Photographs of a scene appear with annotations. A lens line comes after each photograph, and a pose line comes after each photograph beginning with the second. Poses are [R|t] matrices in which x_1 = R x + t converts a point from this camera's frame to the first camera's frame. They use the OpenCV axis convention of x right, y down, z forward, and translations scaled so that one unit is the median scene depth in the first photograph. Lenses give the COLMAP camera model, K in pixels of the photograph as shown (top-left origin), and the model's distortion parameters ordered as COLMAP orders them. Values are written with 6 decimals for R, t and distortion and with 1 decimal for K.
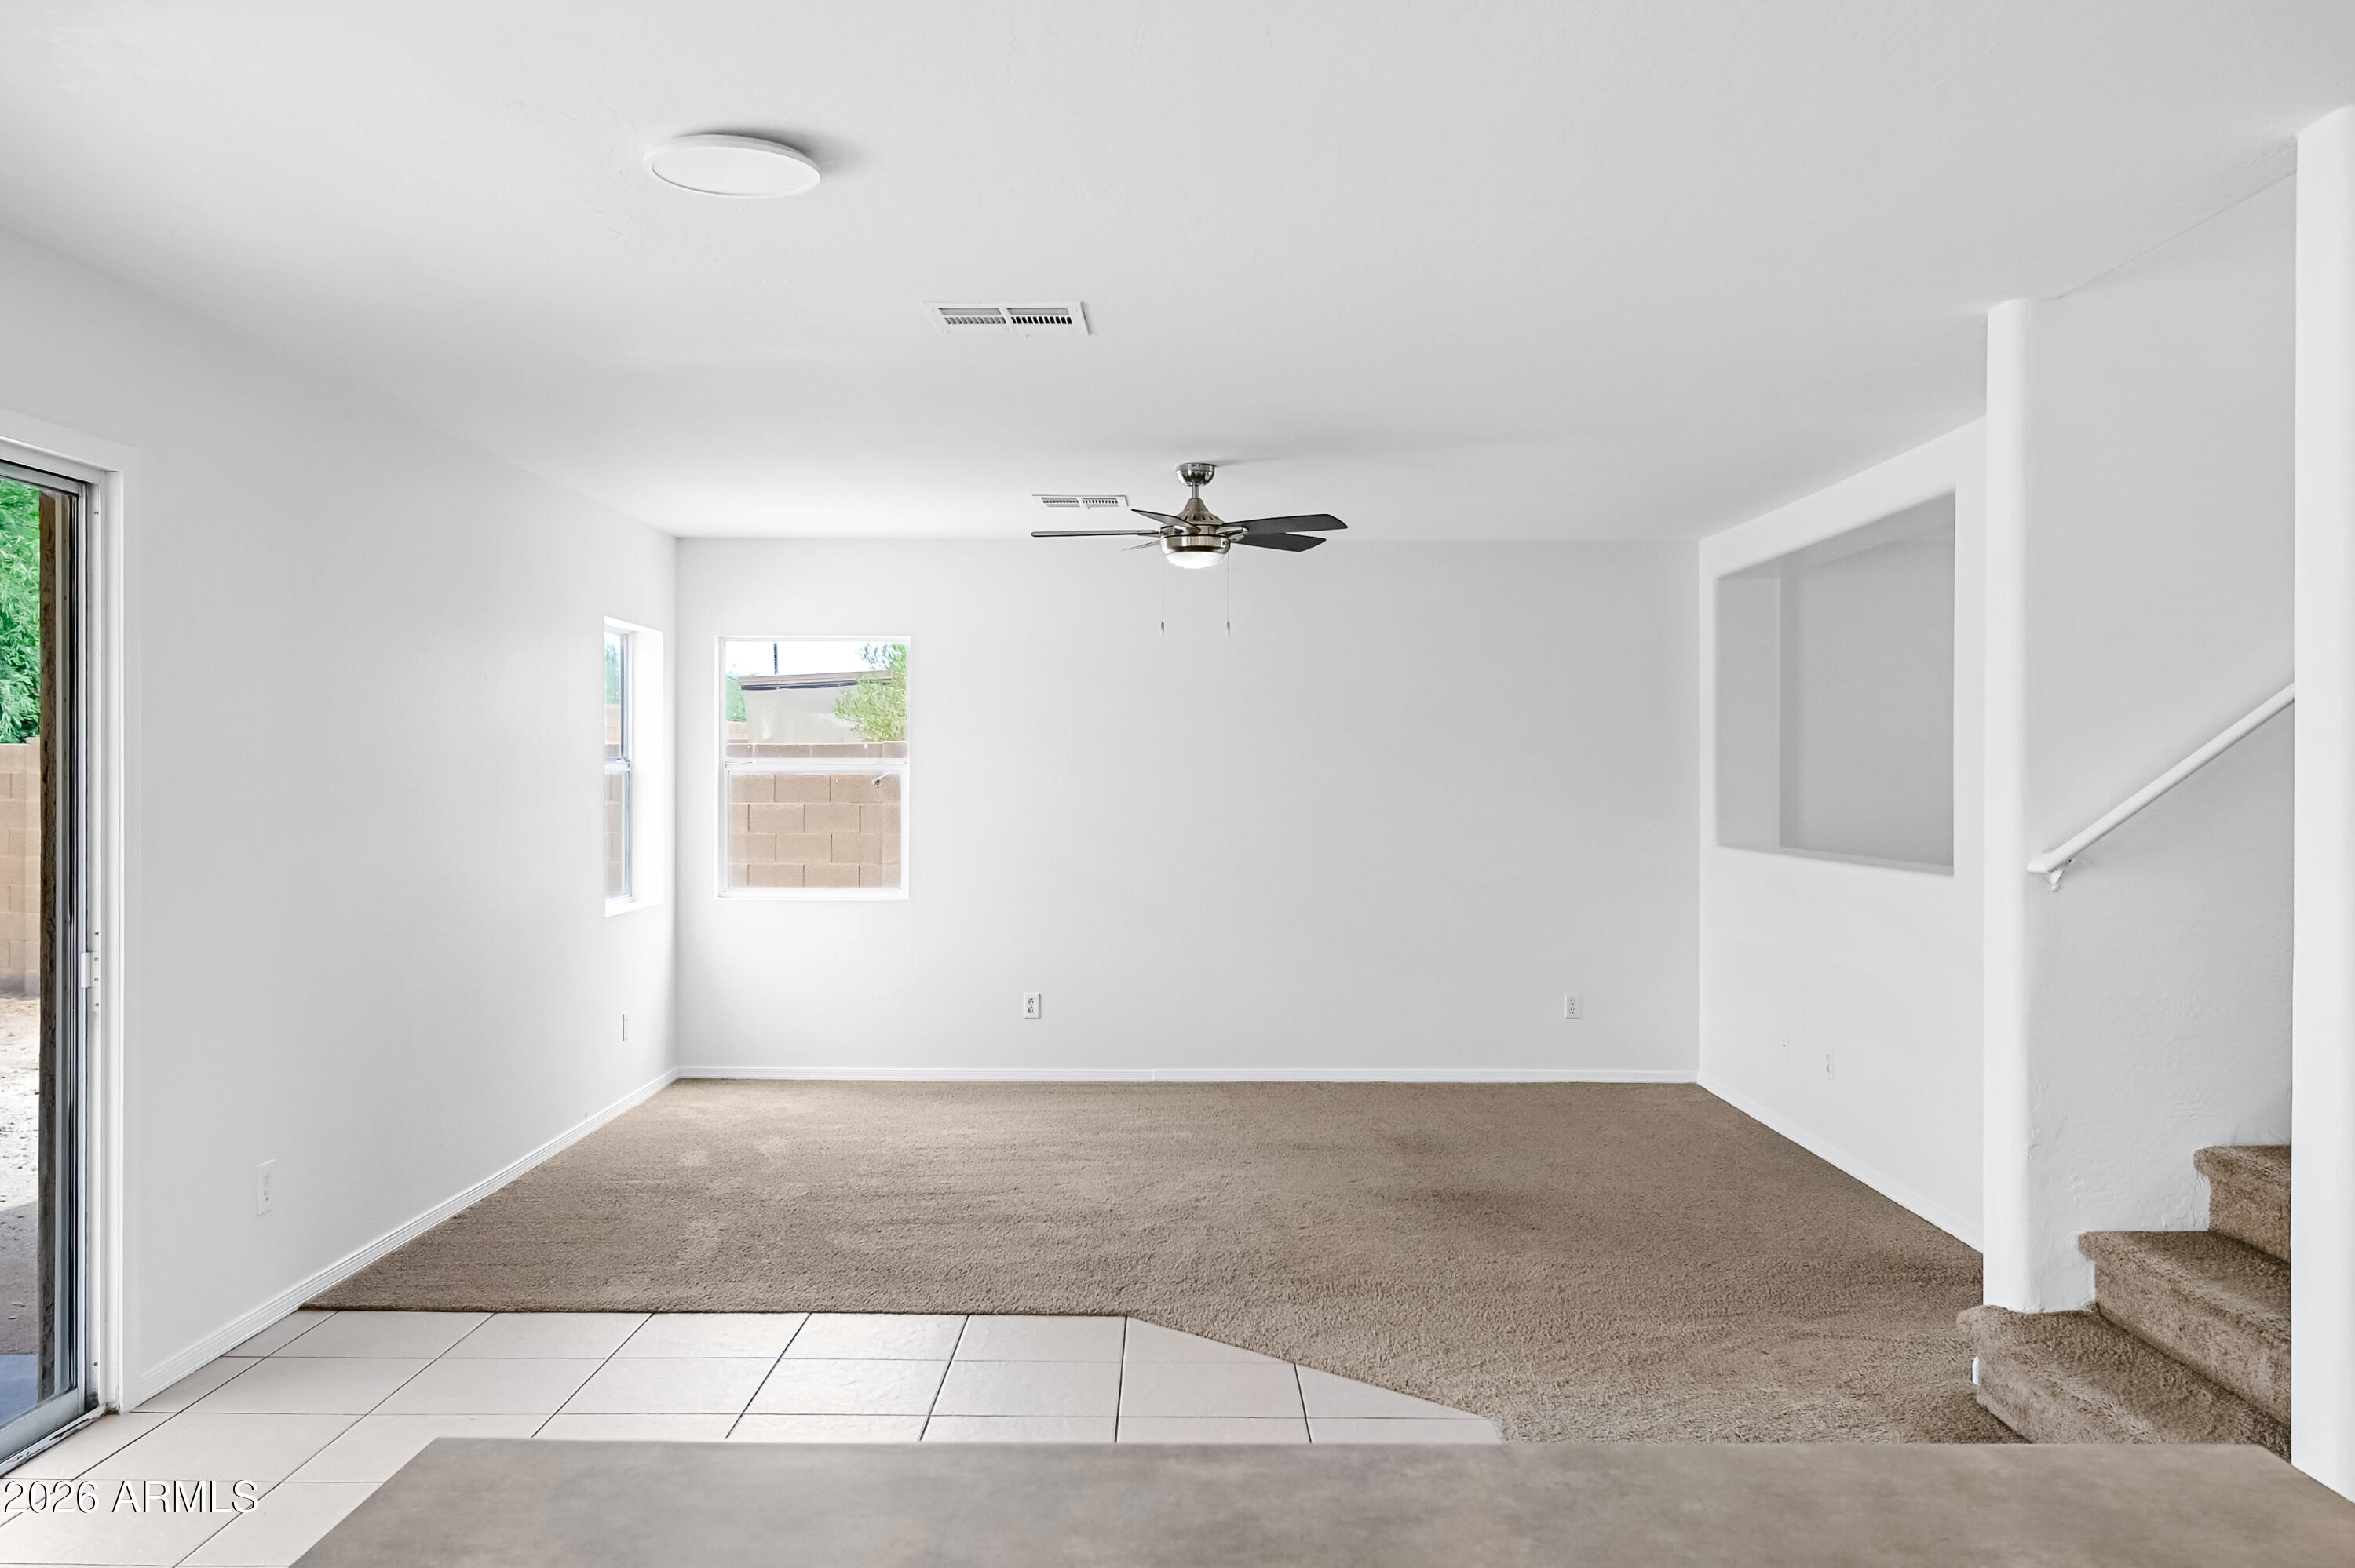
lens RADIAL K [[1934.0, 0, 1177.5], [0, 1934.0, 784.0], [0, 0, 1]] dist [-0.012893, -0.004493]
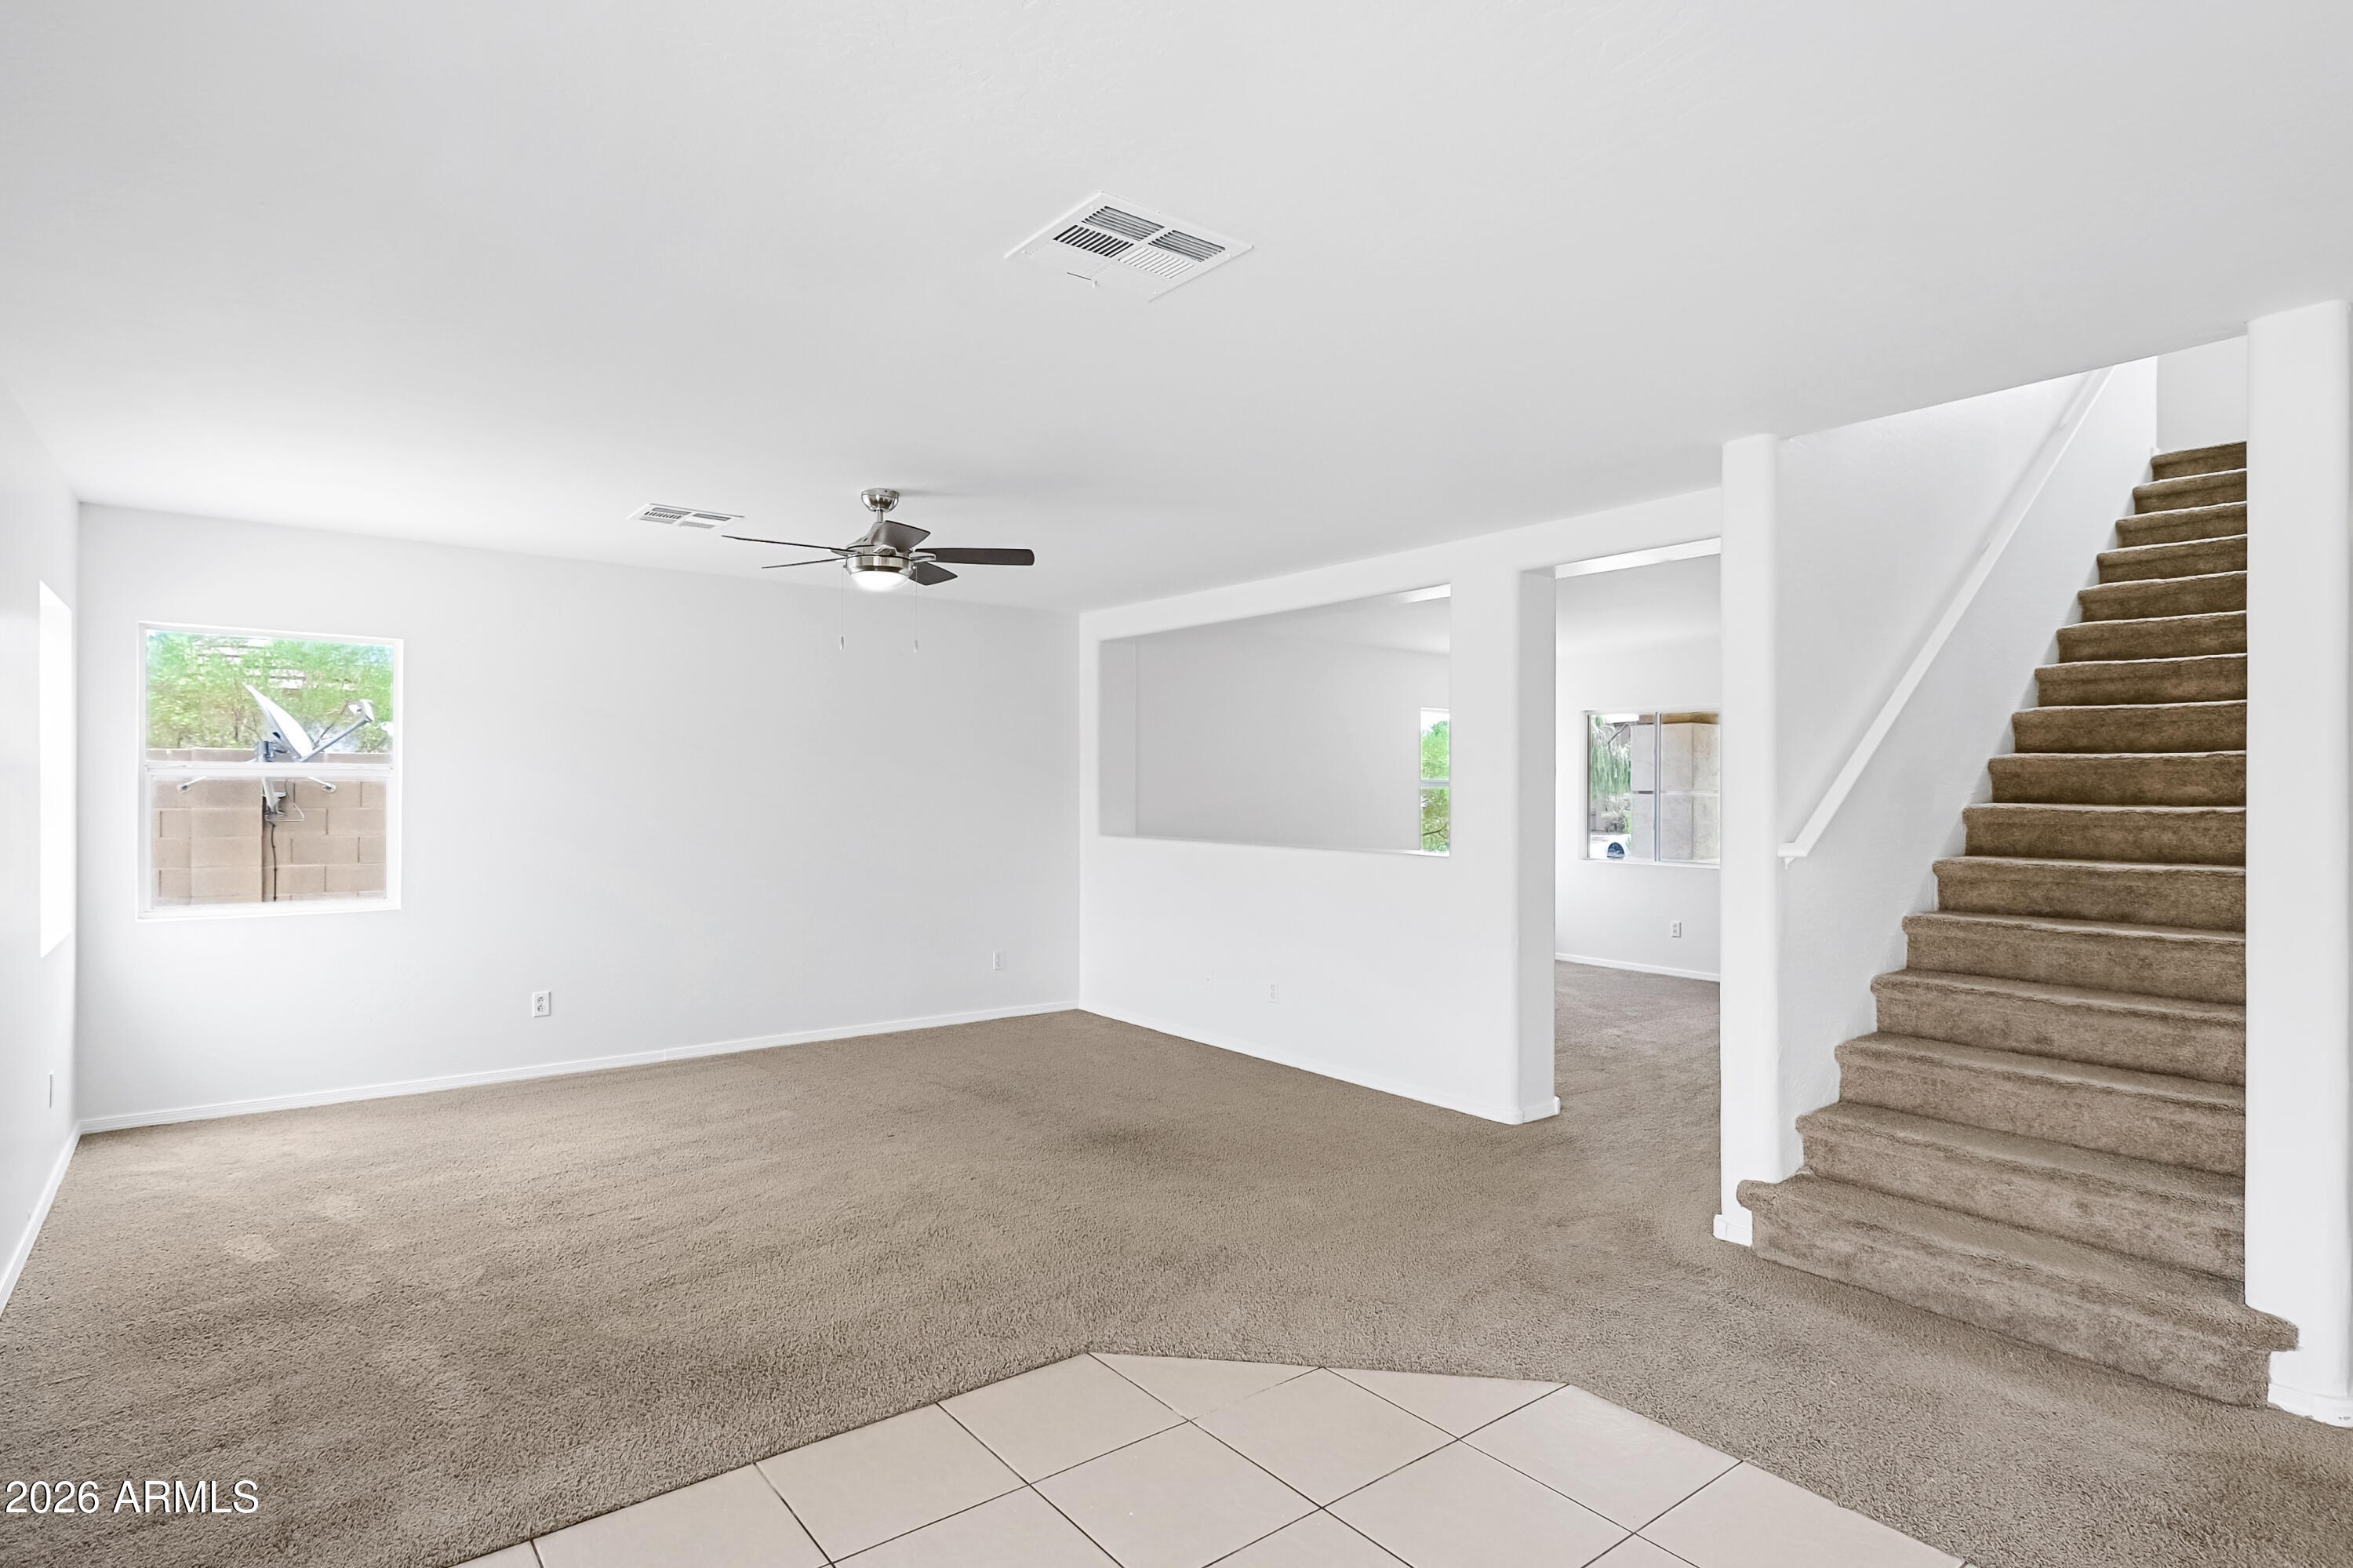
lens RADIAL K [[1215.8, 0, 1248.6], [0, 1215.8, 789.1], [0, 0, 1]] dist [0.003179, -0.000687]
pose [[0.794067, 0.002122, 0.607826, -0.175848], [-0.001190, 0.999997, -0.001936, 0.000103], [-0.607829, 0.000814, 0.794068, 0.256239]]
